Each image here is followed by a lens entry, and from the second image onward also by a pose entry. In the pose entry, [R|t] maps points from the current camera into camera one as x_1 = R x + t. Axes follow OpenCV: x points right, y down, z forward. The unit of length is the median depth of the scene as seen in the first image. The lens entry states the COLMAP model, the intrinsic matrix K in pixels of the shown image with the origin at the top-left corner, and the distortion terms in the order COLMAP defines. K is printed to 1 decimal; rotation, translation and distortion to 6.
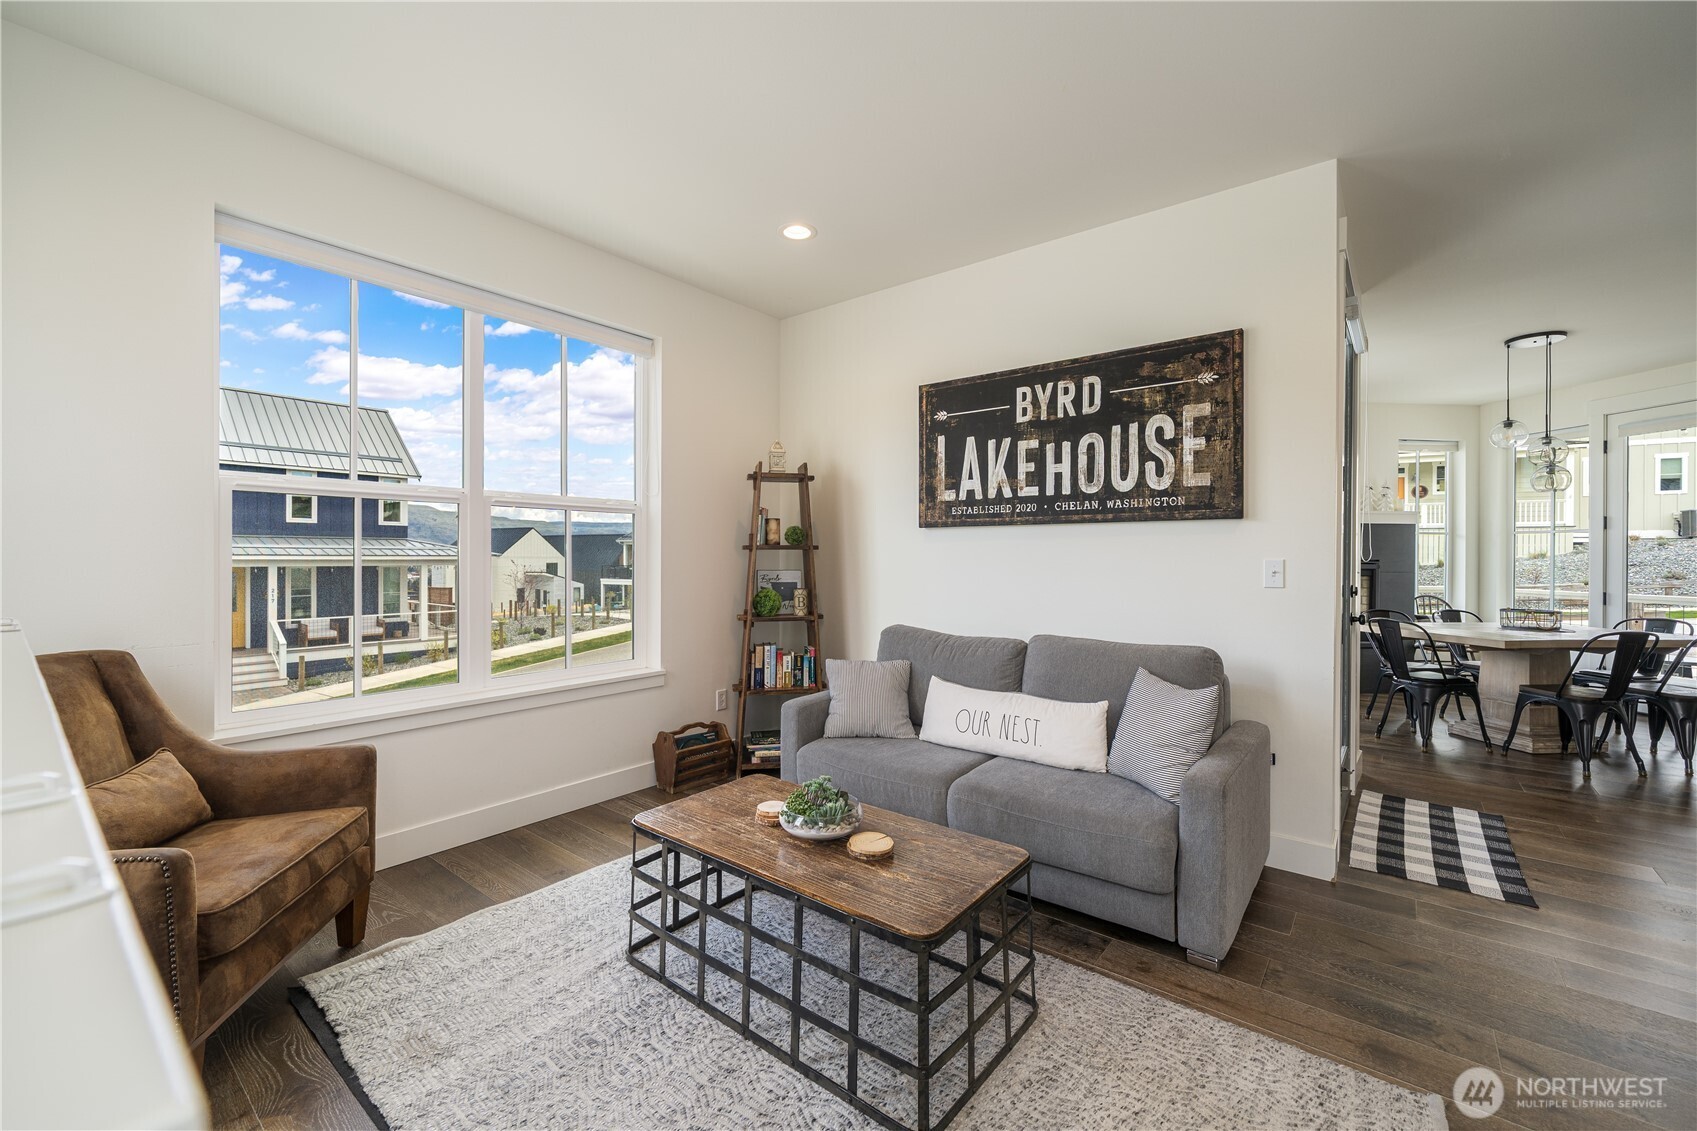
lens RADIAL K [[694.1, 0, 841.1], [0, 694.1, 556.8], [0, 0, 1]] dist [0.000422, -0.000268]
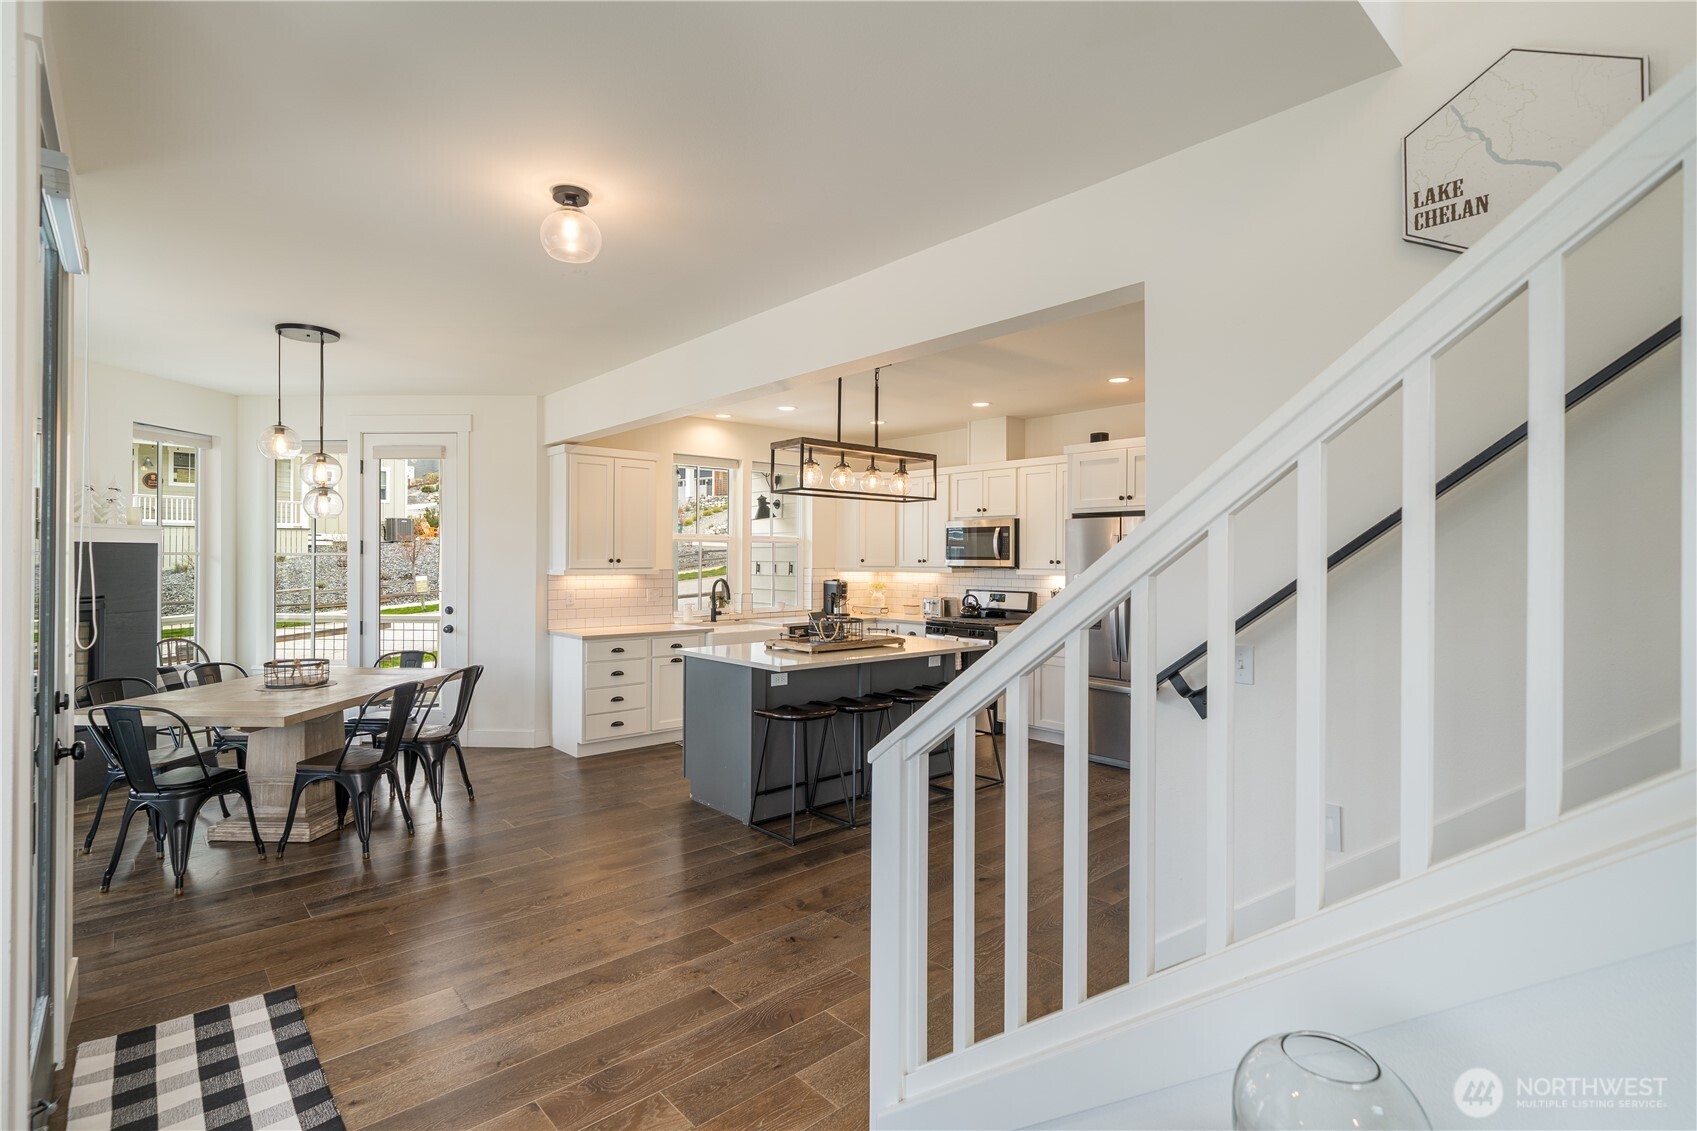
lens RADIAL K [[807.2, 0, 849.3], [0, 807.2, 556.7], [0, 0, 1]] dist [0.001989, -0.000548]
pose [[0.162848, -0.003655, 0.986644, 0.224290], [-0.002467, 0.999989, 0.004112, -0.075716], [-0.986648, -0.003104, 0.162837, 0.300159]]
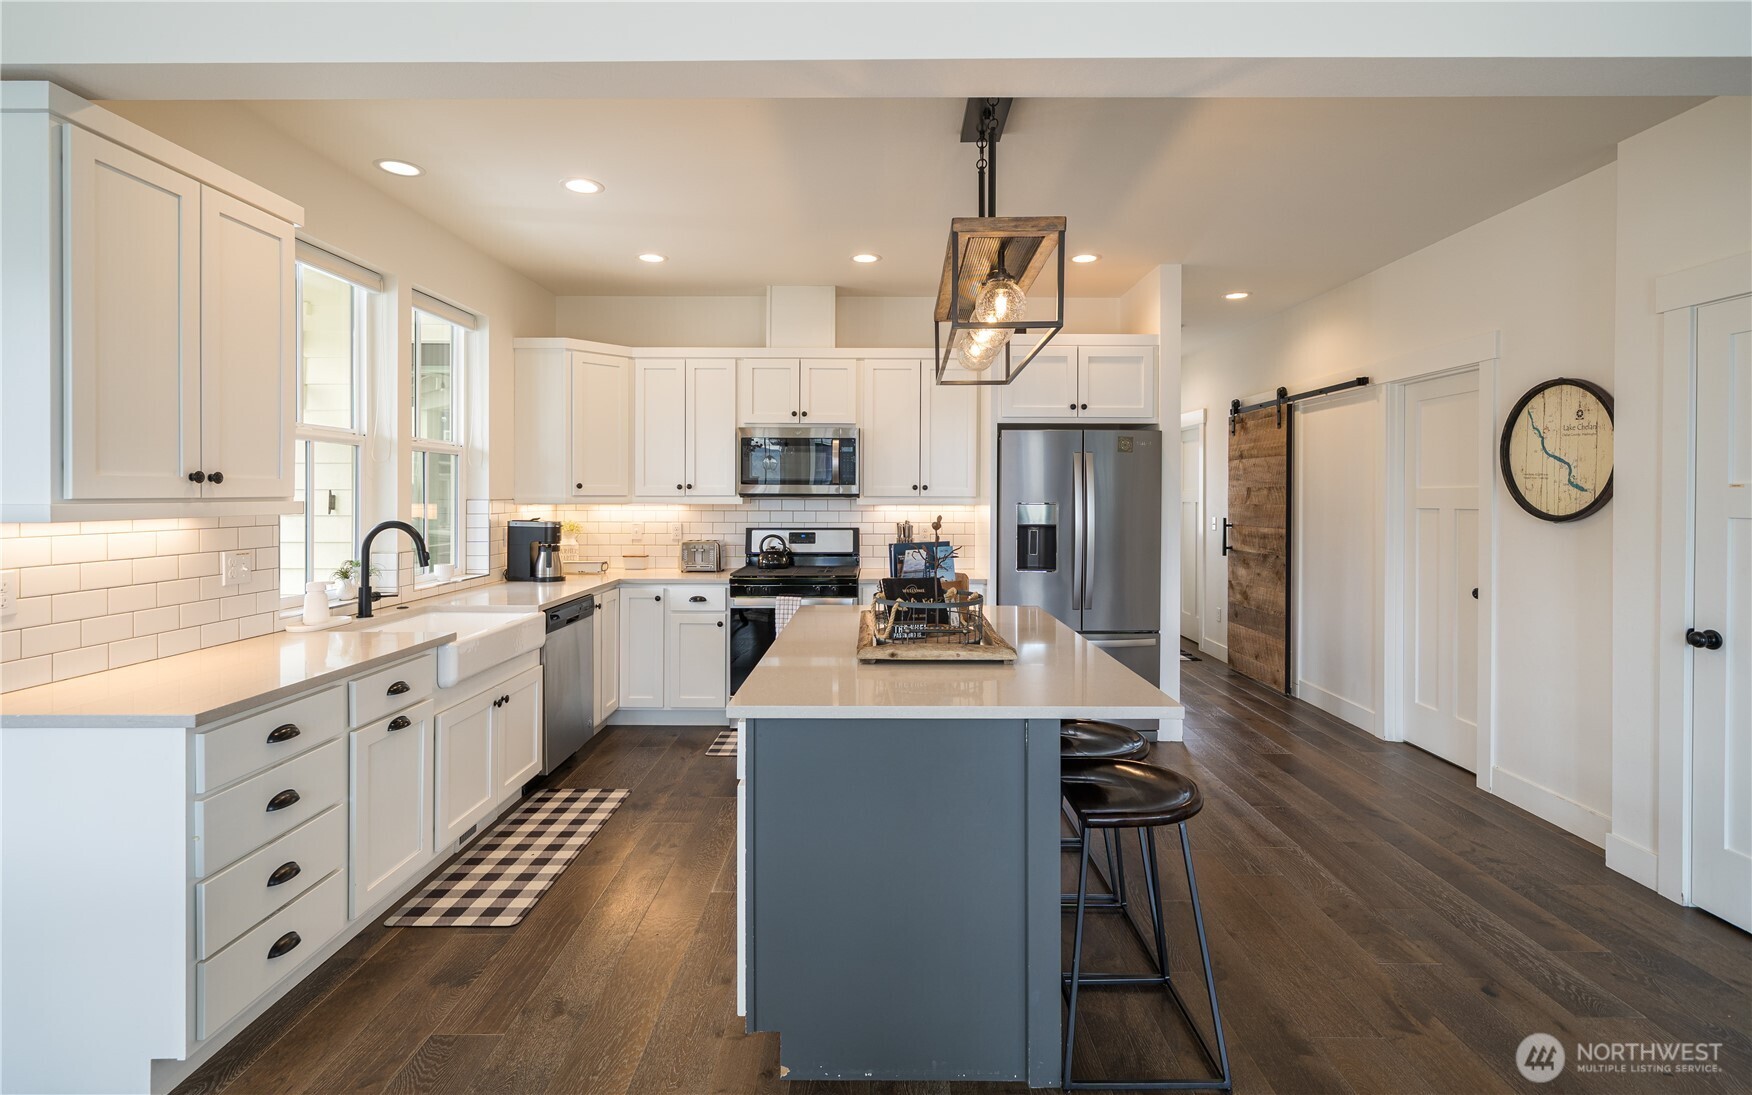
lens RADIAL K [[799.2, 0, 875.5], [0, 799.2, 497.3], [0, 0, 1]] dist [-0.000989, -0.000182]
pose [[-0.619850, -0.009735, 0.784660, 1.165551], [-0.005232, 0.999952, 0.008272, -0.048518], [-0.784703, 0.001022, -0.619871, 1.142516]]
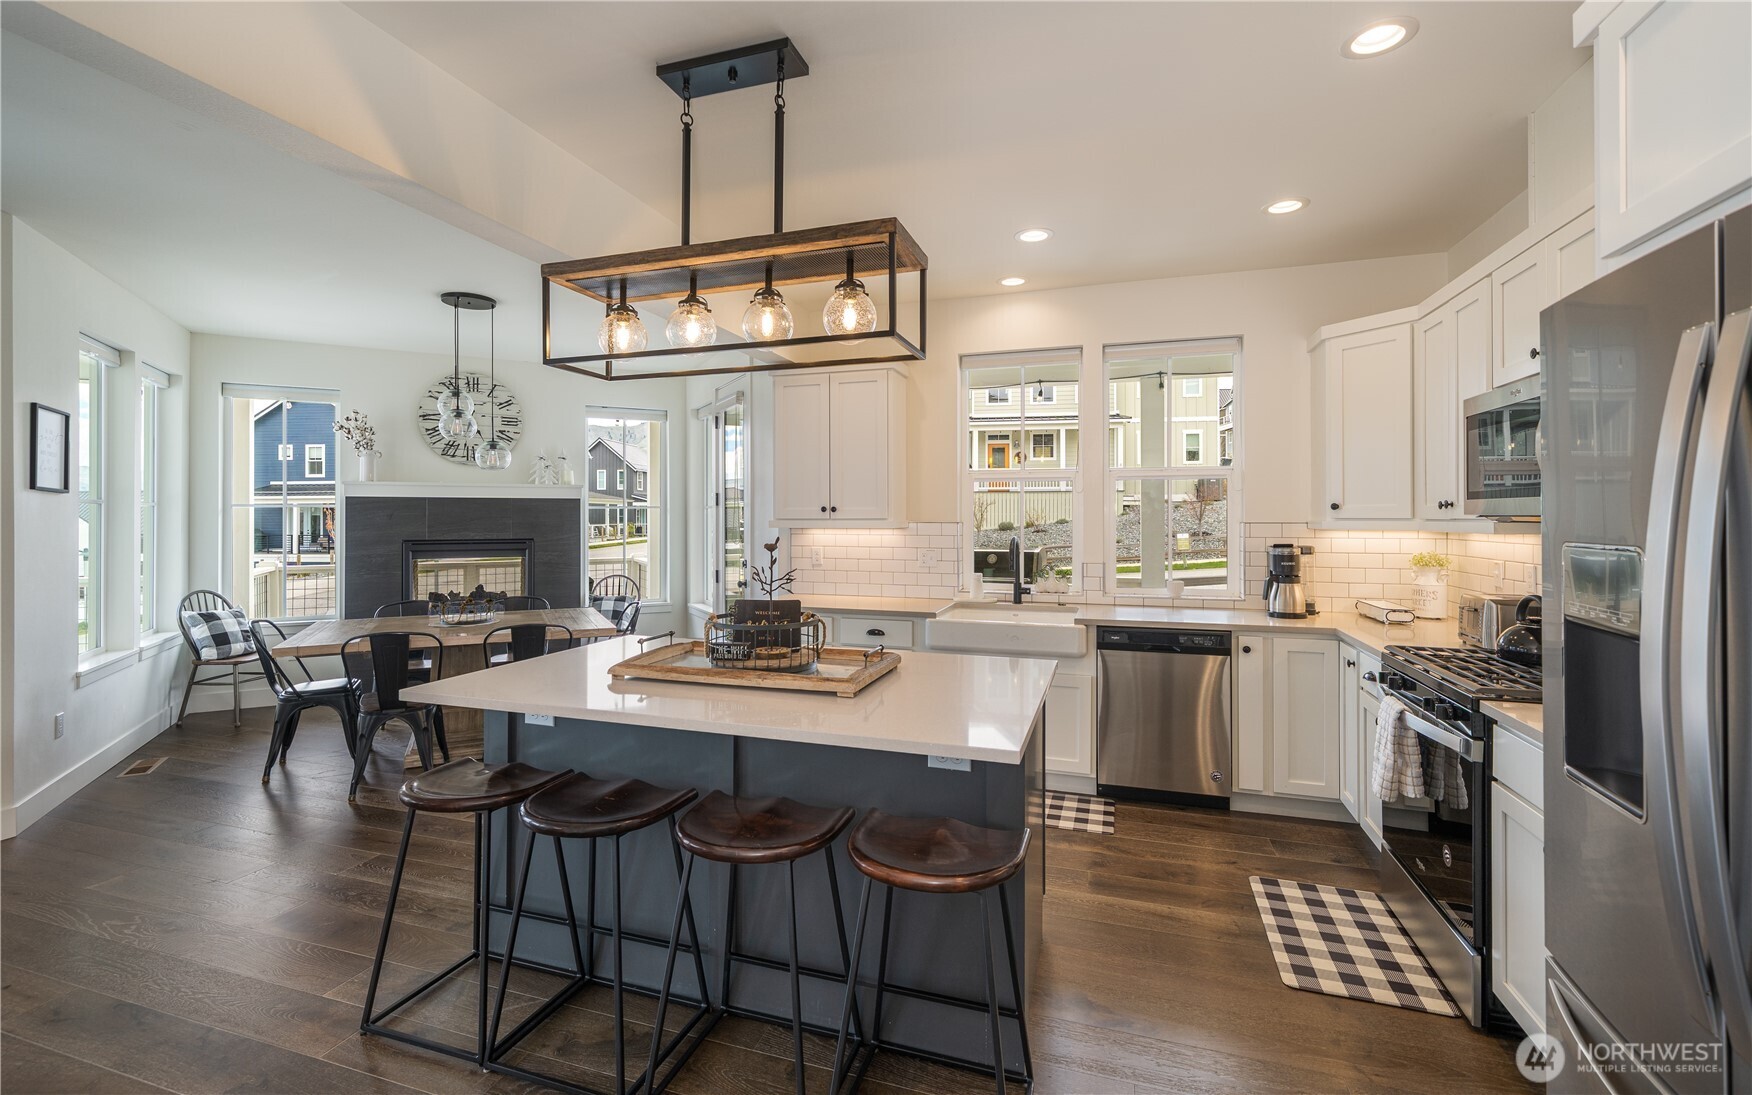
lens RADIAL K [[763.4, 0, 872.6], [0, 763.4, 511.1], [0, 0, 1]] dist [-0.000815, -0.000042]
pose [[0.935697, -0.003166, 0.352791, 1.623540], [0.005659, 0.999966, -0.006036, -0.044802], [-0.352760, 0.007644, 0.935683, -0.145426]]
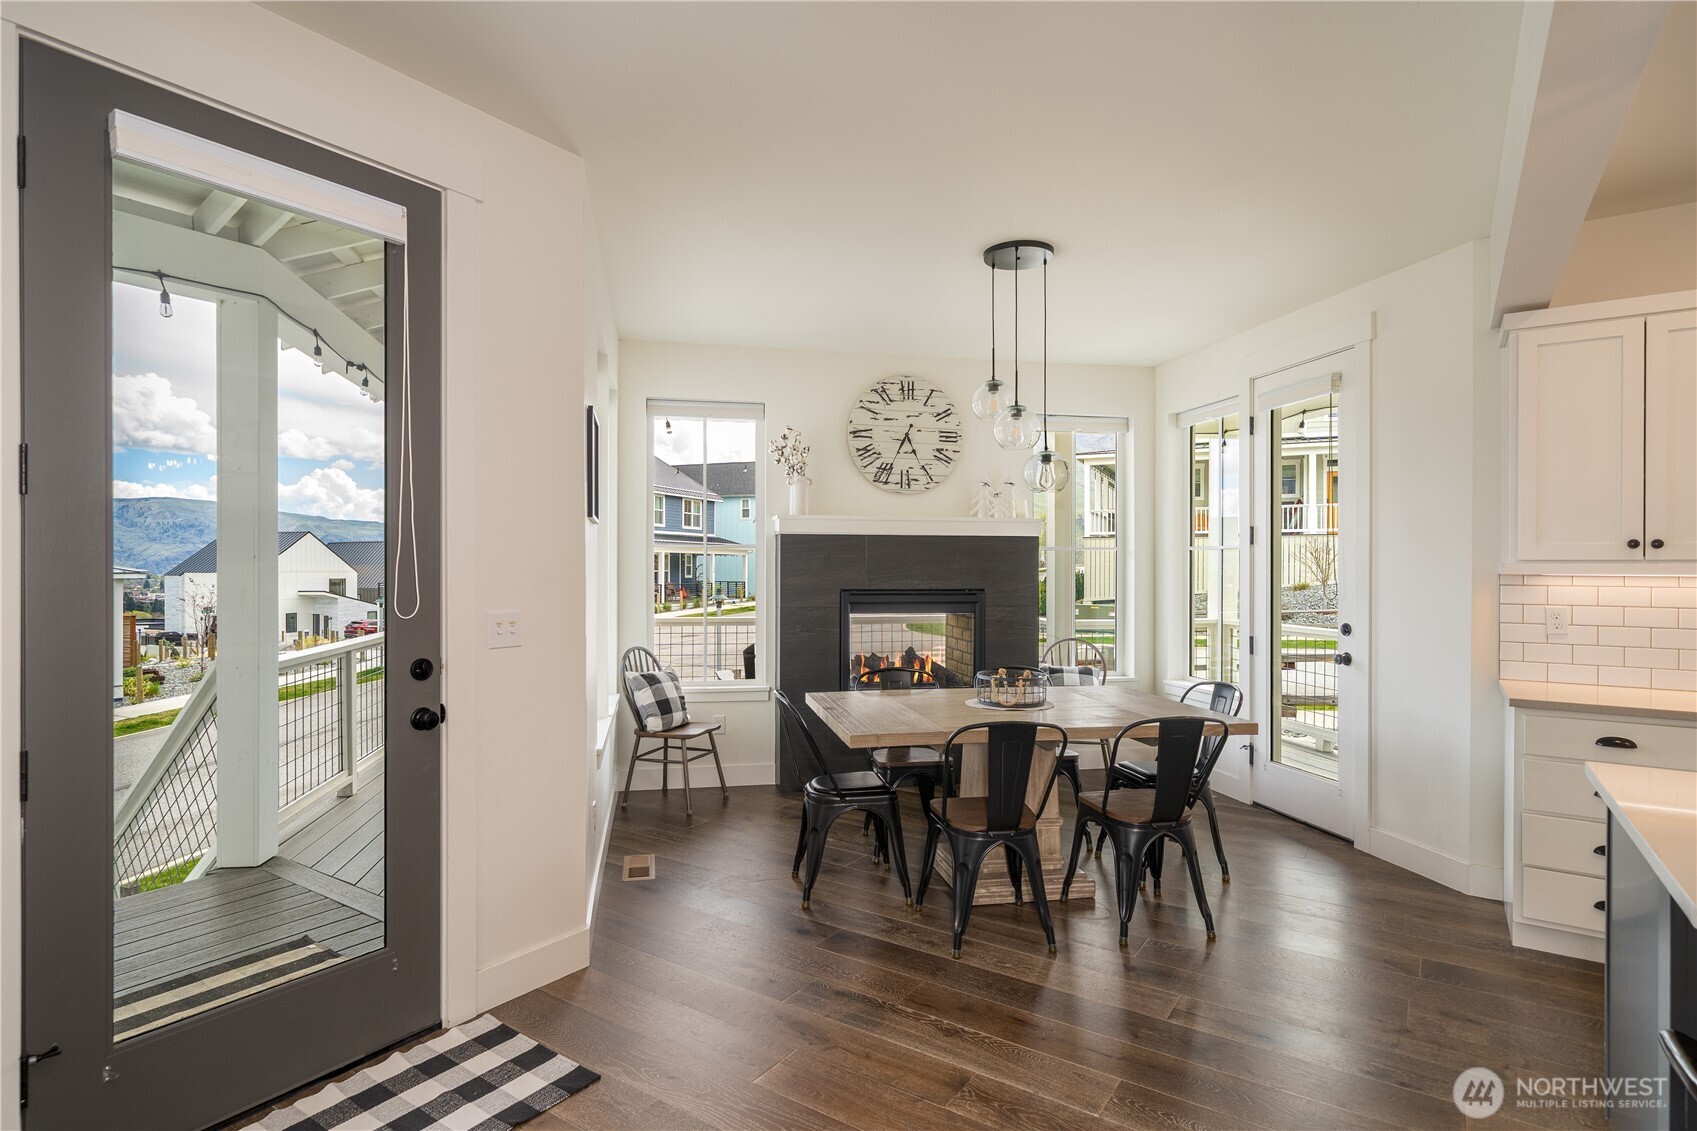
lens RADIAL K [[887.5, 0, 844.0], [0, 887.5, 572.7], [0, 0, 1]] dist [0.000968, 0.000467]
pose [[0.996858, -0.003074, 0.079150, 1.096693], [0.002645, 0.999981, 0.005523, -0.033413], [-0.079165, -0.005296, 0.996847, 0.279812]]
